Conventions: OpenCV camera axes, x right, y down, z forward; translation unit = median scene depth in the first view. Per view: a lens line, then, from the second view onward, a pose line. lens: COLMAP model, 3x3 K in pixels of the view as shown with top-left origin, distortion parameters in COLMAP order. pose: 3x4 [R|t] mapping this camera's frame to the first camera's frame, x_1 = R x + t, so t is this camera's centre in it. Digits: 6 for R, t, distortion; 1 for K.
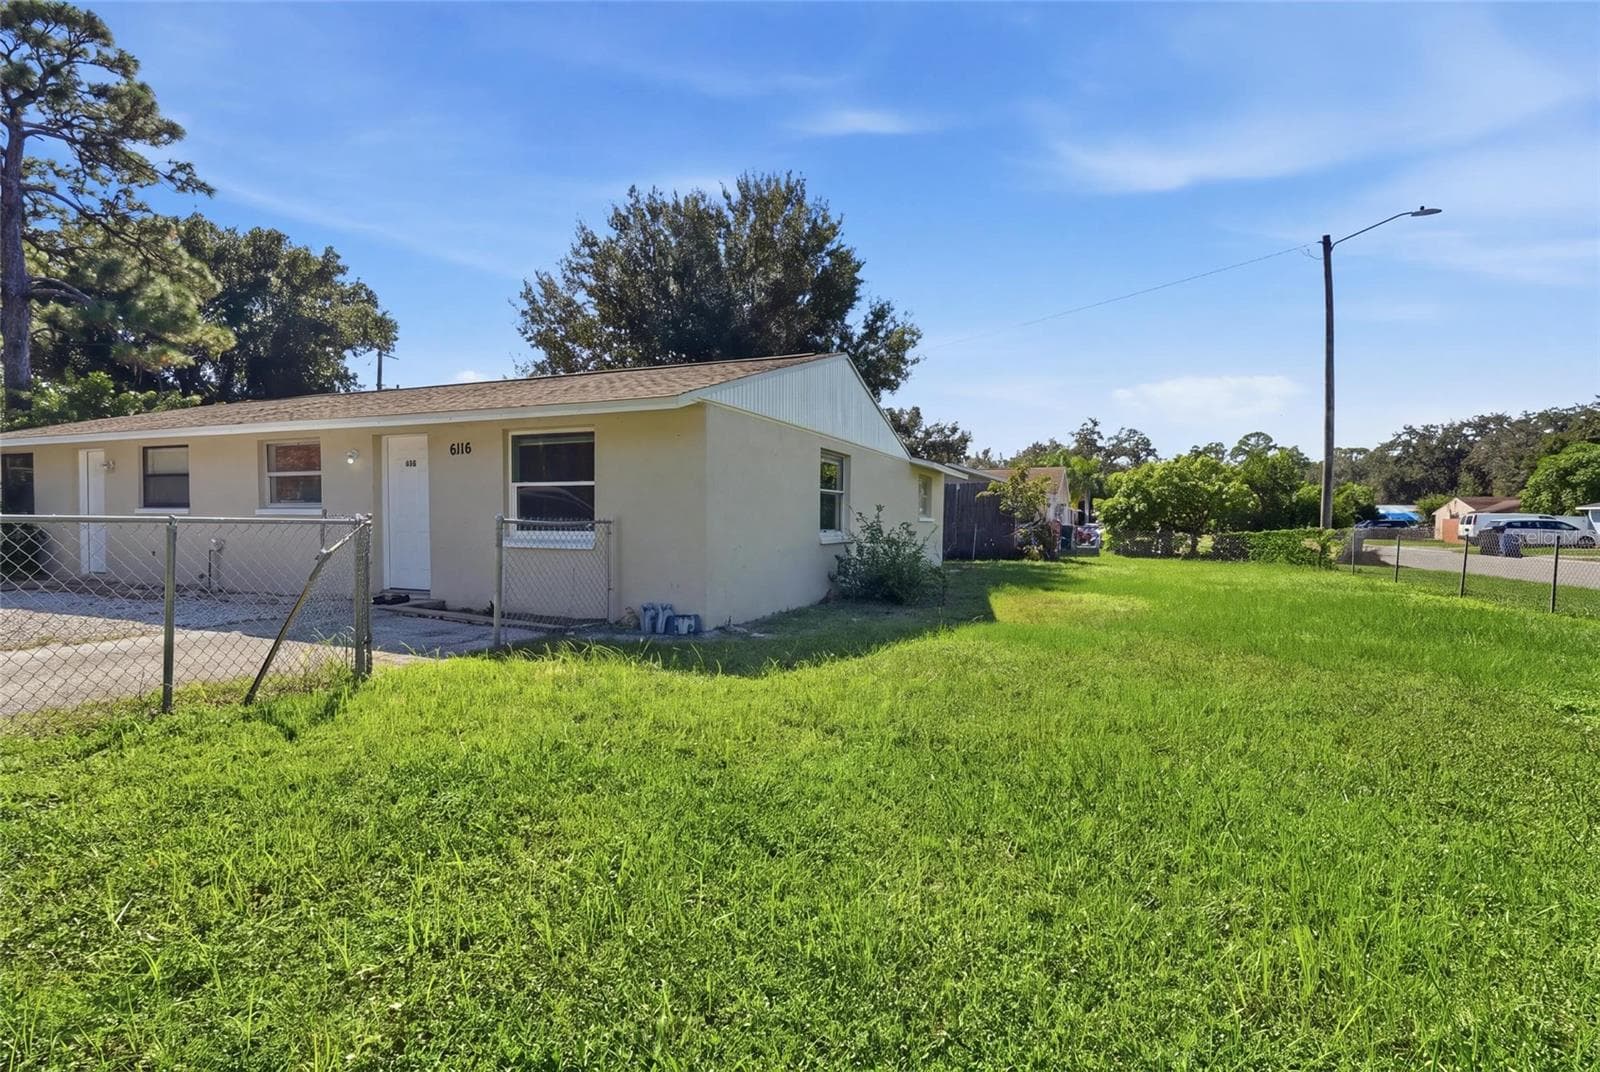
lens RADIAL K [[729.3, 0, 801.9], [0, 729.3, 568.7], [0, 0, 1]] dist [0.000588, -0.000005]
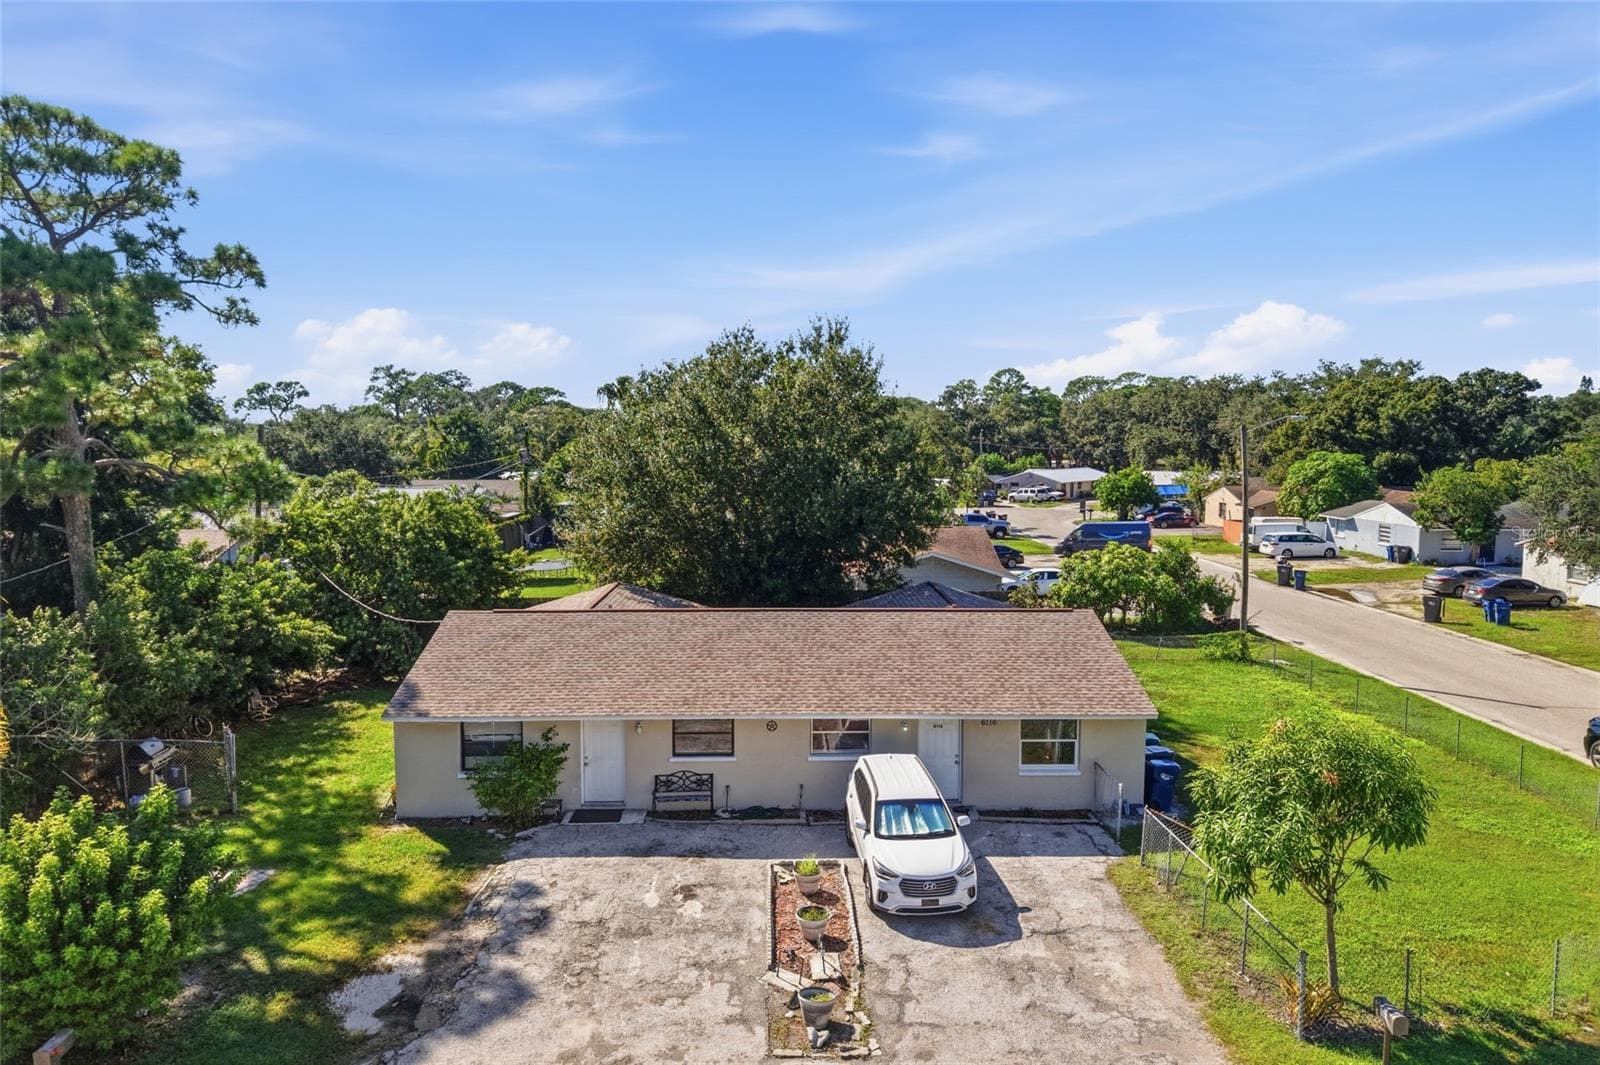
lens RADIAL K [[1094.9, 0, 800.0], [0, 1094.9, 532.5], [0, 0, 1]] dist [0.044516, -0.041530]
pose [[0.912974, -0.044935, 0.405536, -0.374610], [0.031878, 0.998735, 0.038898, -0.143751], [-0.406771, -0.022585, 0.913251, -0.242441]]
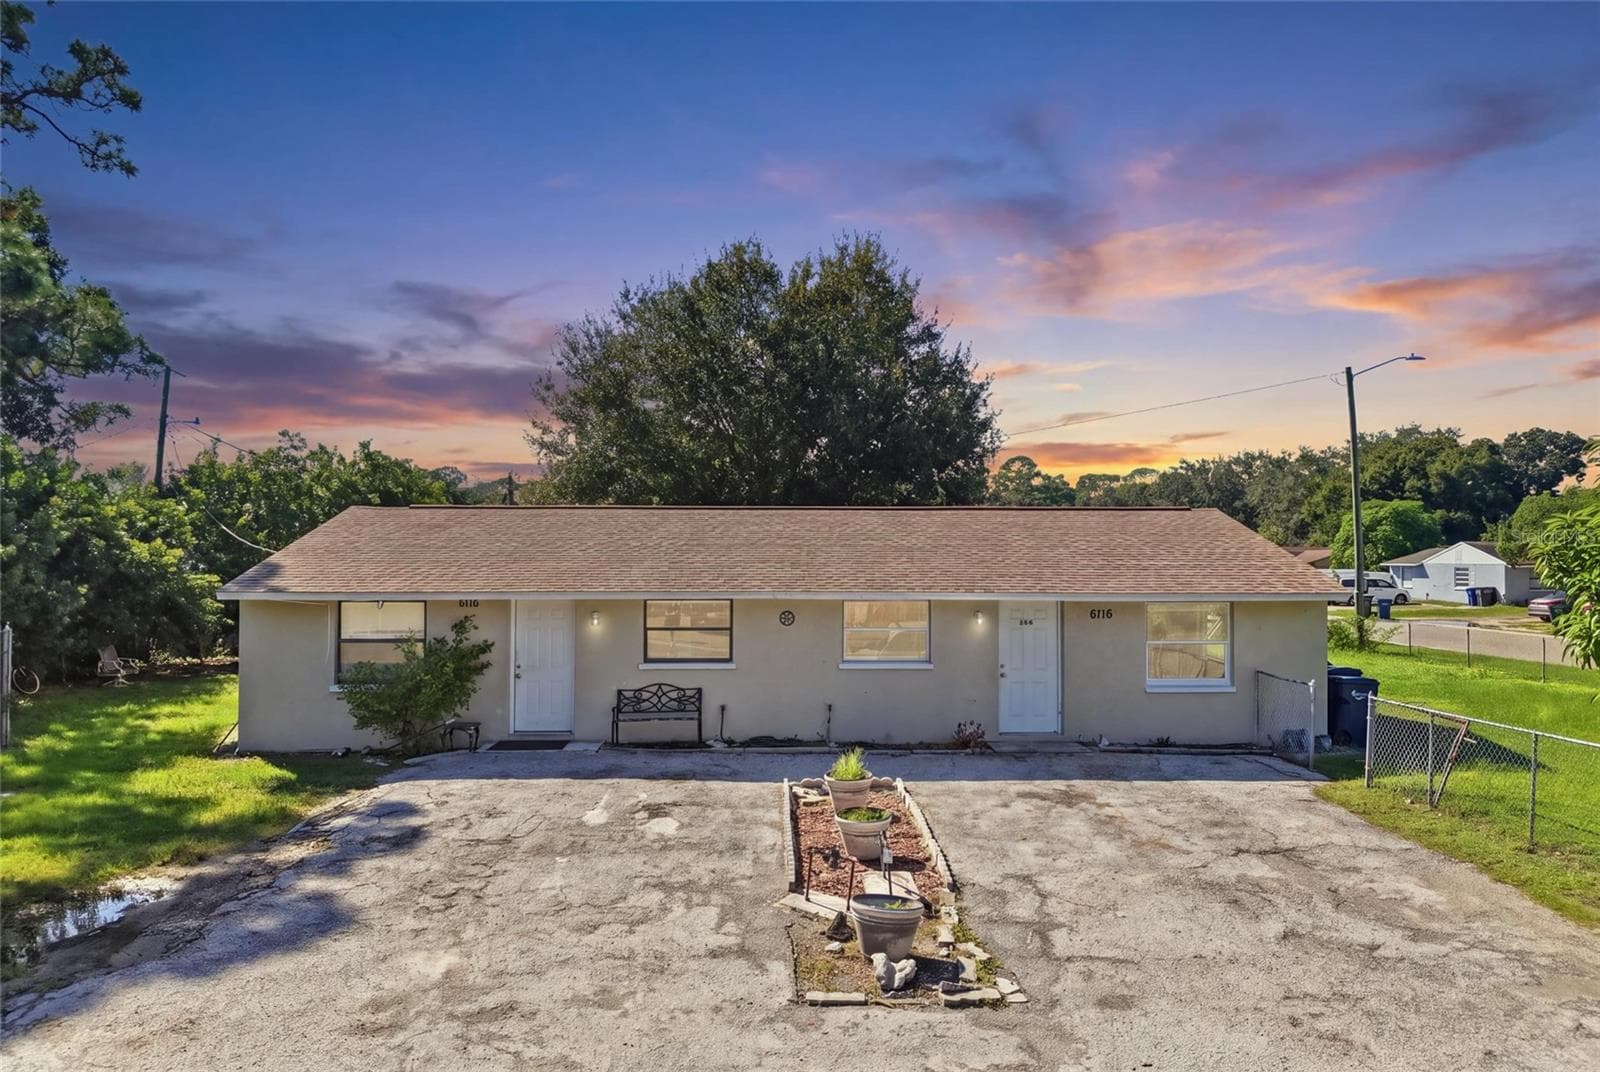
lens RADIAL K [[1094.9, 0, 800.0], [0, 1094.9, 536.0], [0, 0, 1]] dist [0.044516, -0.041530]
pose [[0.914048, -0.001317, 0.405603, -0.322495], [0.033866, 0.996751, -0.073083, -0.033683], [-0.404189, 0.080537, 0.911123, -0.096903]]
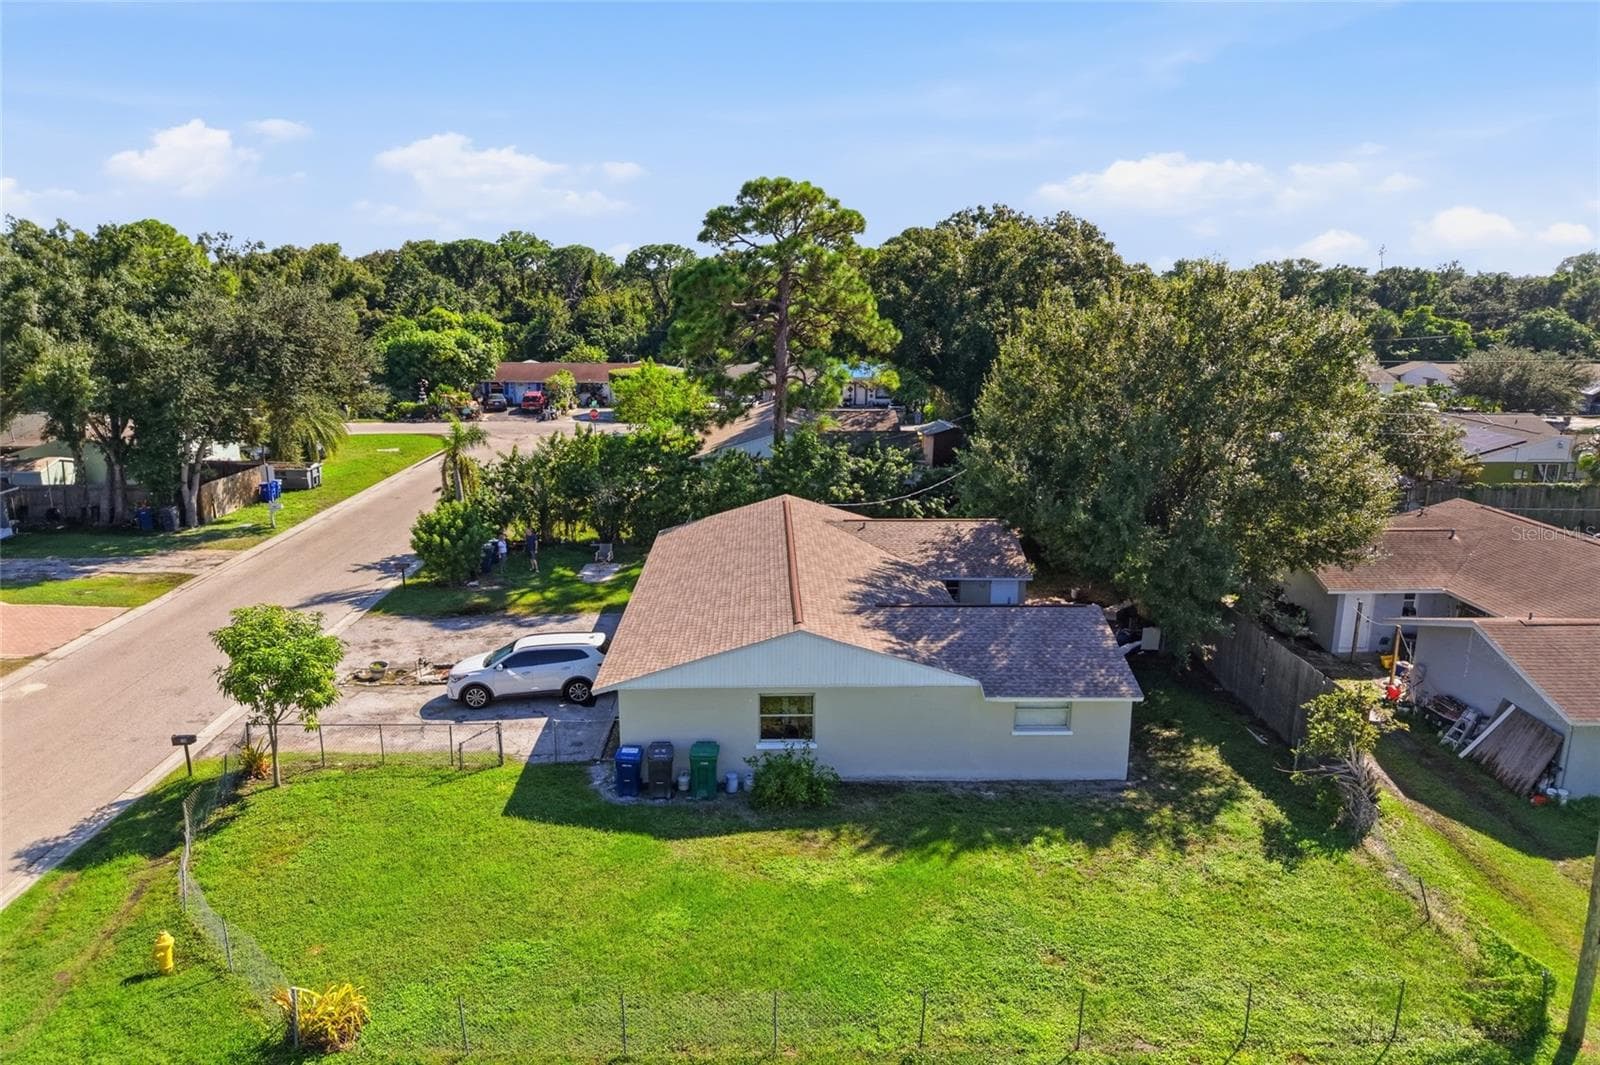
lens RADIAL K [[1094.9, 0, 800.0], [0, 1094.9, 532.5], [0, 0, 1]] dist [0.044516, -0.041530]
pose [[0.401819, 0.199696, -0.893680, 0.470980], [-0.056180, 0.979469, 0.193606, -0.218424], [0.913994, -0.027587, 0.404788, 0.026426]]
